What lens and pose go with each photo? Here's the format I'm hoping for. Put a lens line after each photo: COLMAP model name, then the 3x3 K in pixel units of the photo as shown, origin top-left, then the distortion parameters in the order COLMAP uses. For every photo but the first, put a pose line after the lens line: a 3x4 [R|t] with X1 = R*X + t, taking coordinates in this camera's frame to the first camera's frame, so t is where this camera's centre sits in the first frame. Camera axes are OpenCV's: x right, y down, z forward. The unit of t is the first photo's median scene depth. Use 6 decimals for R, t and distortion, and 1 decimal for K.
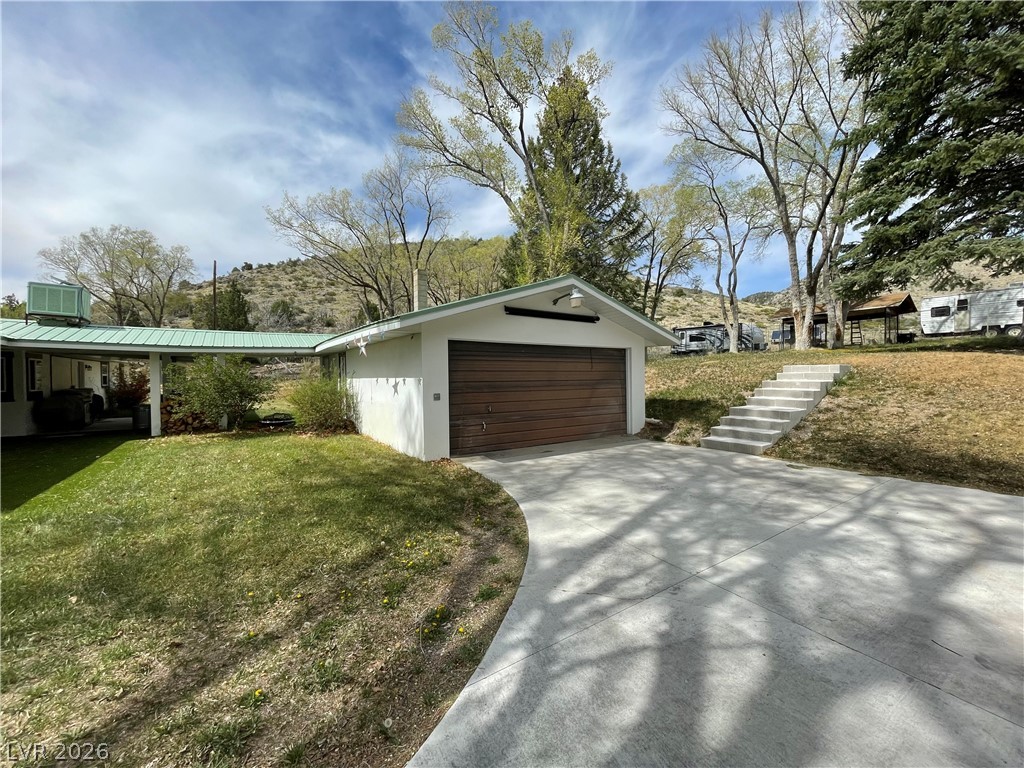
lens RADIAL K [[427.0, 0, 520.4], [0, 427.0, 381.2], [0, 0, 1]] dist [0.000794, 0.000131]
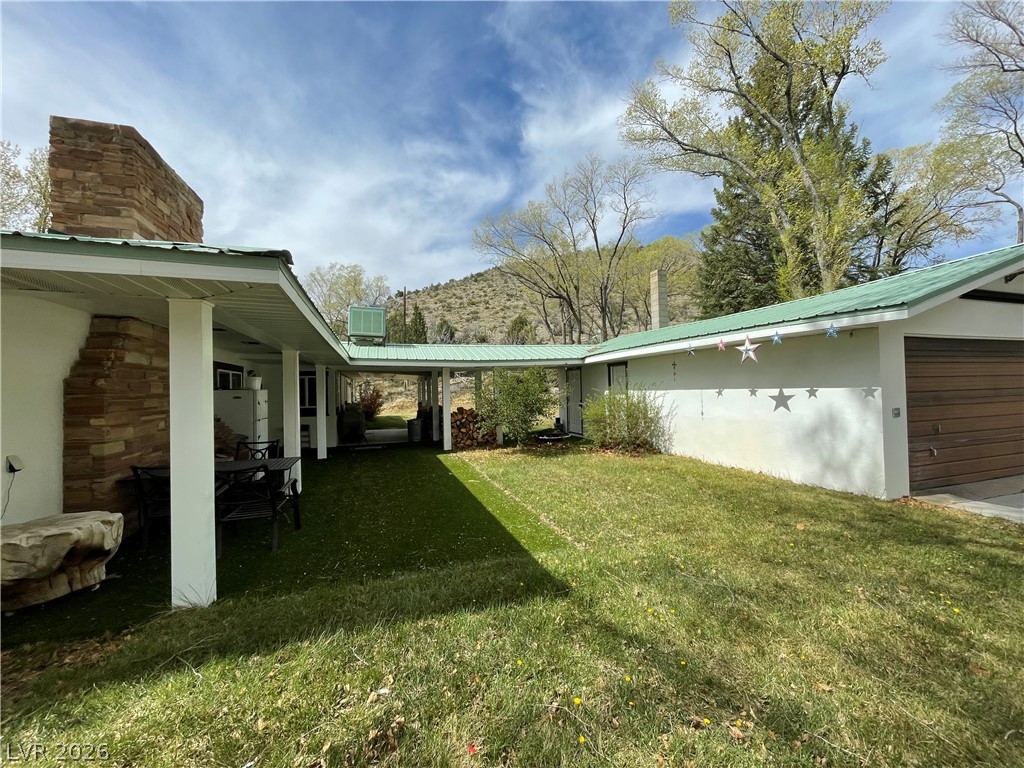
lens RADIAL K [[424.0, 0, 512.0], [0, 424.0, 384.0], [0, 0, 1]] dist [-0.007485, -0.000266]
pose [[0.960179, -0.019055, -0.278736, -0.380248], [0.013276, 0.999656, -0.022606, -0.003052], [0.279071, 0.018006, 0.960102, 0.067648]]
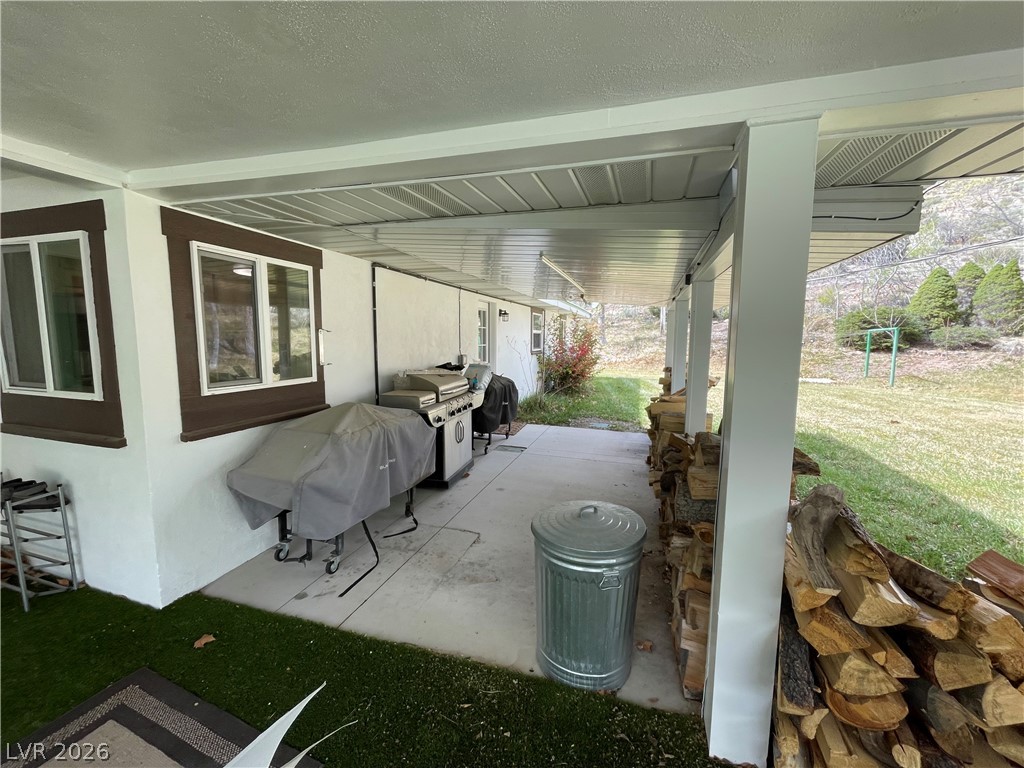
lens RADIAL K [[424.0, 0, 512.0], [0, 424.0, 384.0], [0, 0, 1]] dist [-0.007485, -0.000266]
pose [[0.623645, 0.100356, -0.775239, -0.818300], [-0.022470, 0.993617, 0.110550, -0.009924], [0.781385, -0.051525, 0.621919, 0.922968]]
